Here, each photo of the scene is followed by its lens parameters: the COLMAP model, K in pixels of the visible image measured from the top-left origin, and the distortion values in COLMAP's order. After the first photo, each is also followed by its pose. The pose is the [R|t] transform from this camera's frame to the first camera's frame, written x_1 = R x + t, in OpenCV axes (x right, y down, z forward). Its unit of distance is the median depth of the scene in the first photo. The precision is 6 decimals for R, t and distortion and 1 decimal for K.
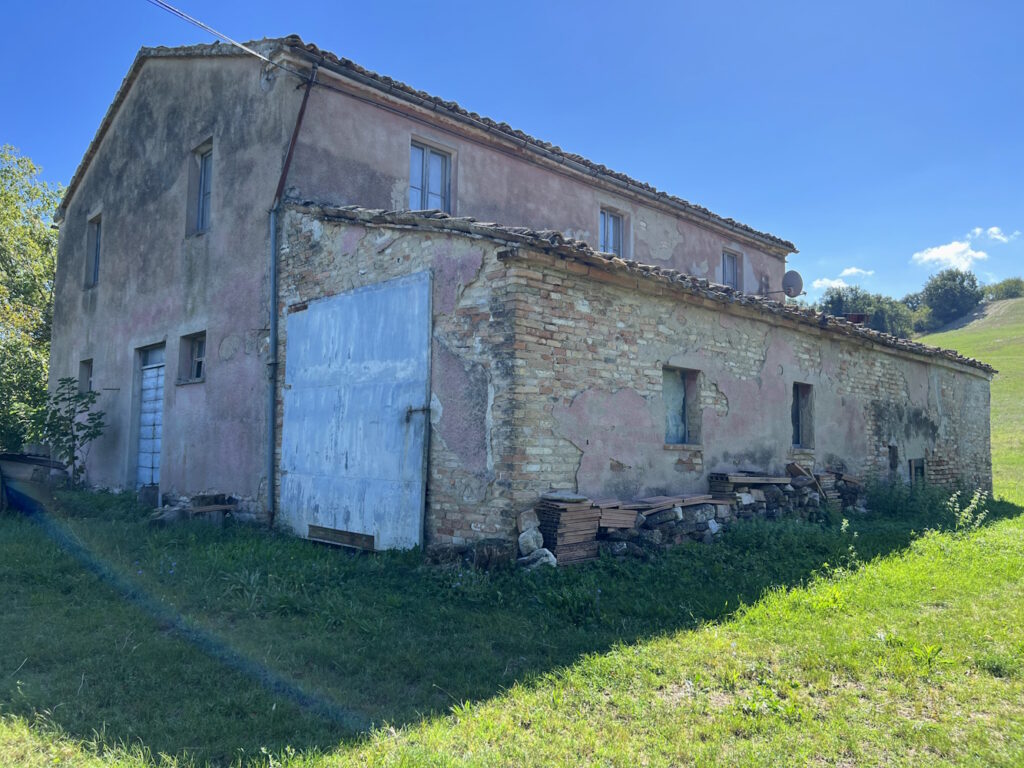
lens RADIAL K [[763.9, 0, 511.3], [0, 763.9, 386.6], [0, 0, 1]] dist [0.064175, -0.082456]
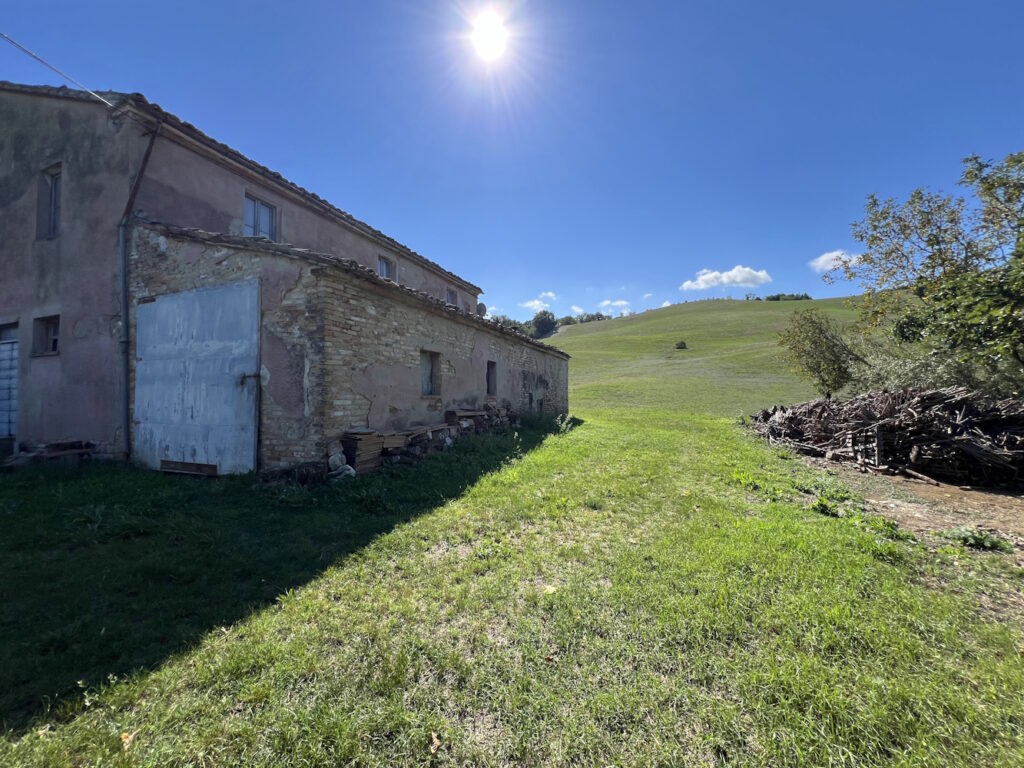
lens RADIAL K [[407.4, 0, 506.5], [0, 407.4, 383.1], [0, 0, 1]] dist [-0.000742, 0.000681]
pose [[0.910090, -0.010352, 0.414282, -0.001898], [-0.009790, 0.998872, 0.046466, 0.003281], [-0.414296, -0.046344, 0.908962, 0.093599]]
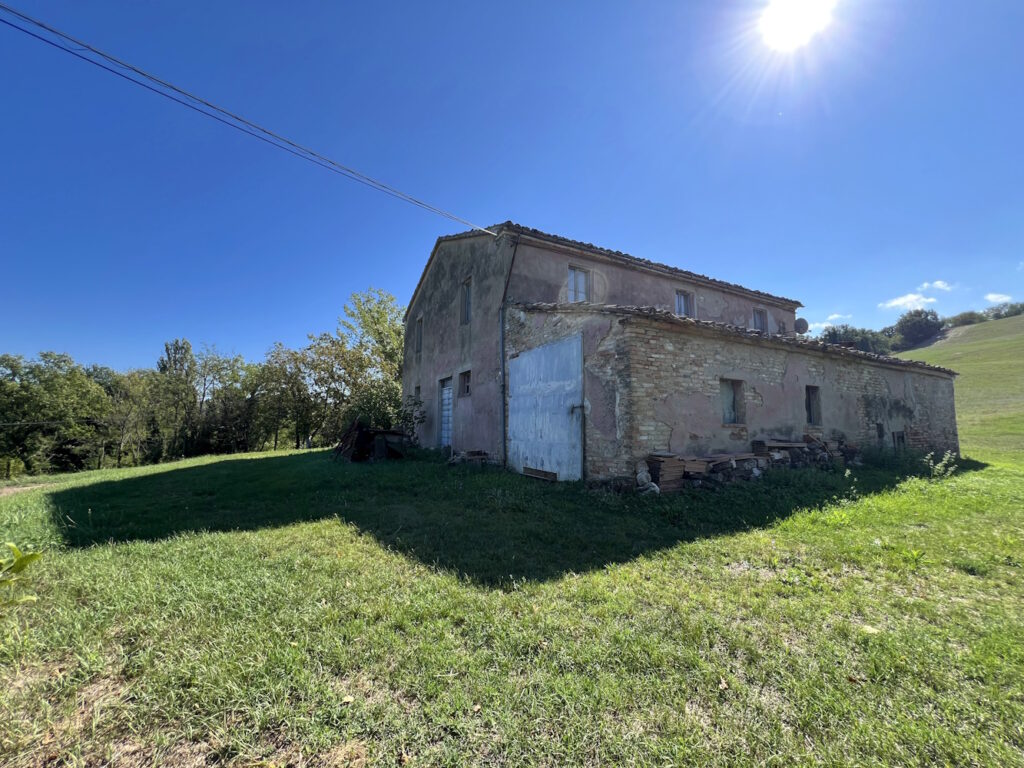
lens RADIAL K [[408.0, 0, 512.0], [0, 408.0, 384.0], [0, 0, 1]] dist [-0.000682, -0.000349]
pose [[0.963074, -0.035456, -0.266892, -0.006952], [0.028291, 0.999130, -0.030643, 0.000553], [0.267747, 0.021961, 0.963239, -0.010178]]
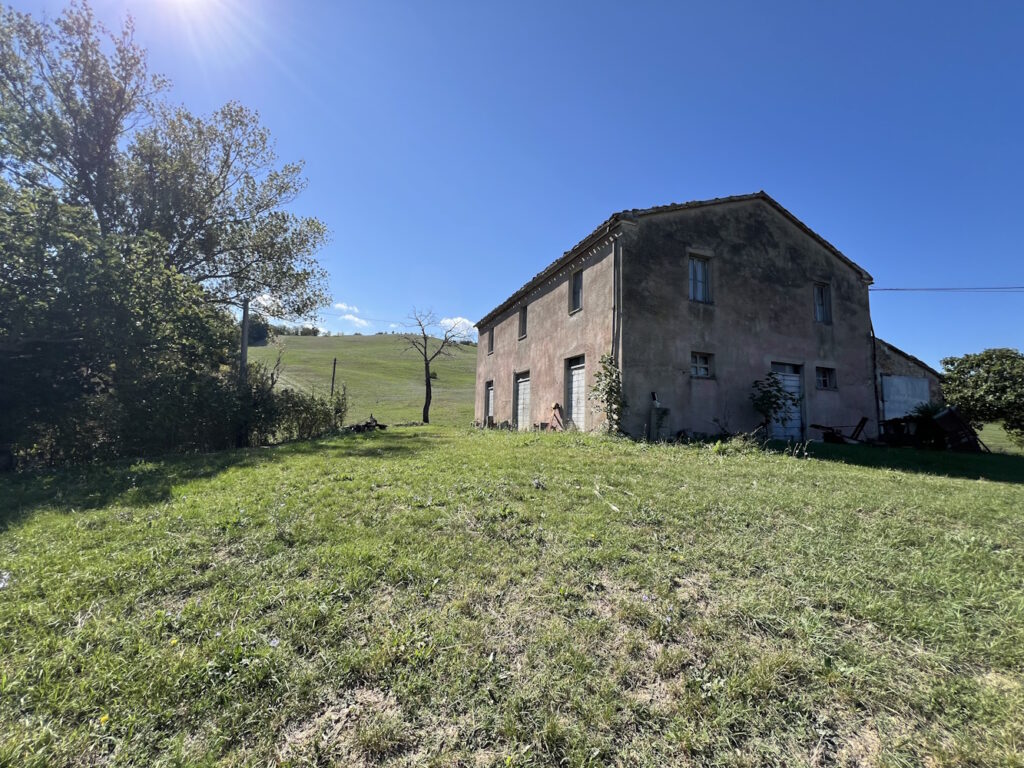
lens RADIAL K [[407.4, 0, 512.6], [0, 407.4, 381.5], [0, 0, 1]] dist [0.000310, 0.000265]
pose [[0.386727, 0.089039, 0.917886, -2.550809], [-0.106209, 0.993005, -0.051578, 0.178460], [-0.916058, -0.077541, 0.393479, 1.886096]]
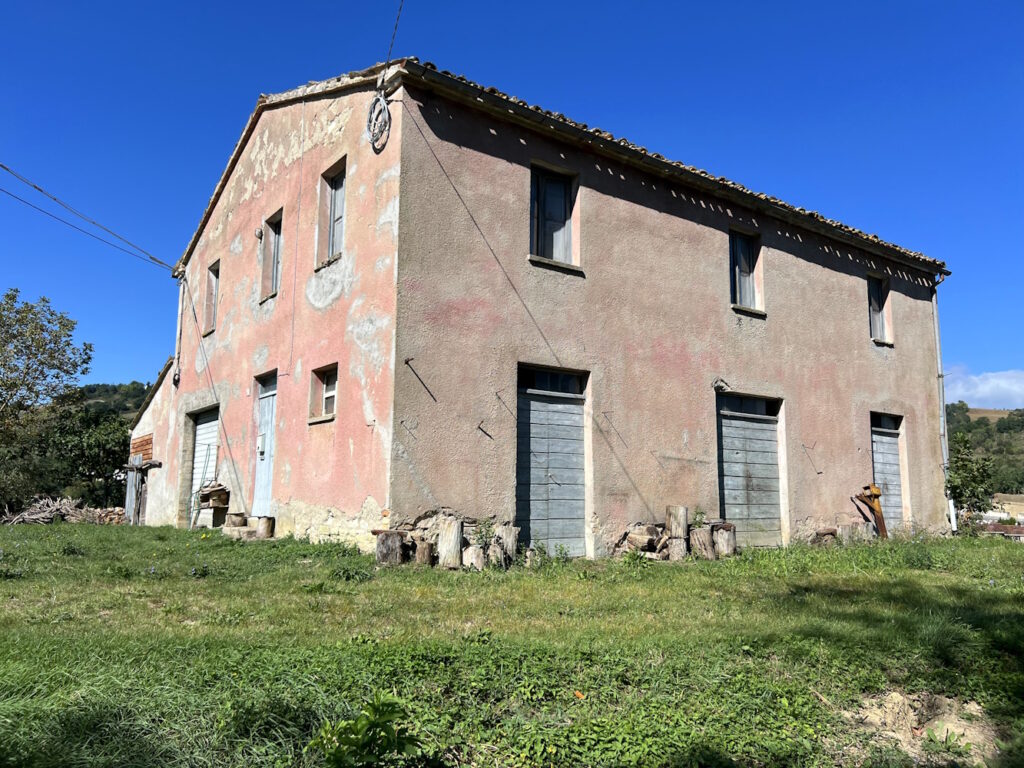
lens RADIAL K [[771.0, 0, 512.0], [0, 771.0, 384.0], [0, 0, 1]] dist [0.066288, -0.153309]
pose [[-0.993454, -0.006017, 0.114072, -0.345779], [-0.032732, 0.971733, -0.233802, 0.374989], [-0.109441, -0.236005, -0.965569, 4.219218]]
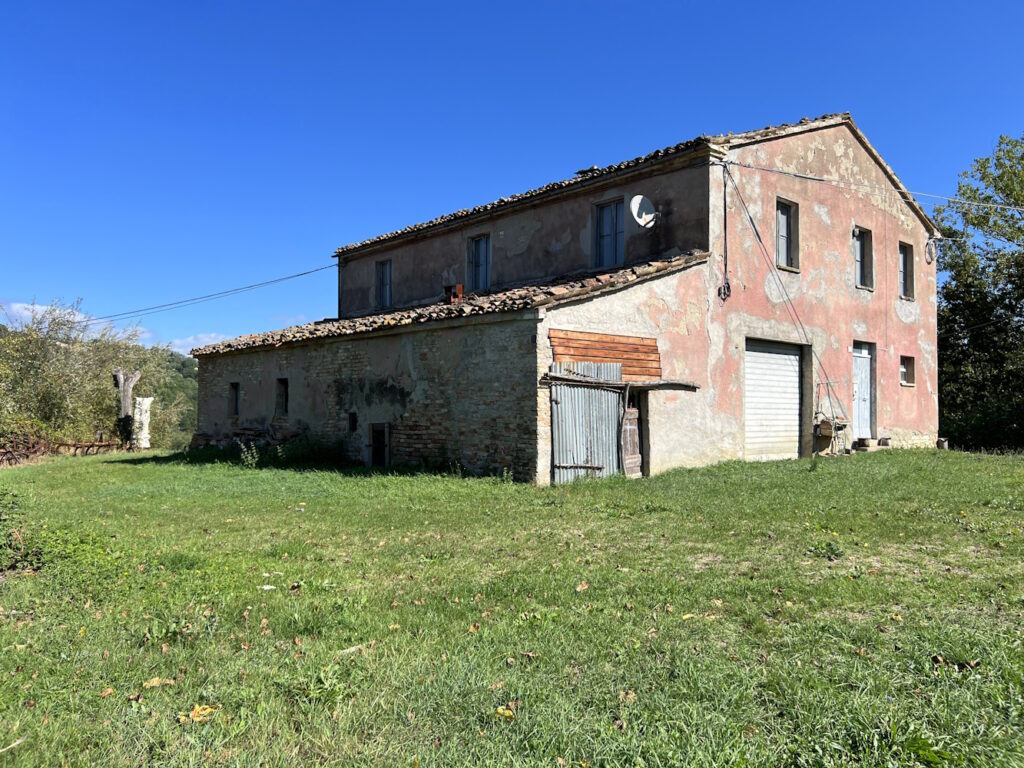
lens RADIAL K [[763.9, 0, 511.3], [0, 763.9, 386.6], [0, 0, 1]] dist [0.064175, -0.082456]
pose [[-0.021921, -0.047534, -0.998629, 2.501571], [0.082066, 0.995413, -0.049182, 0.169112], [0.996386, -0.083031, -0.017920, 1.850102]]
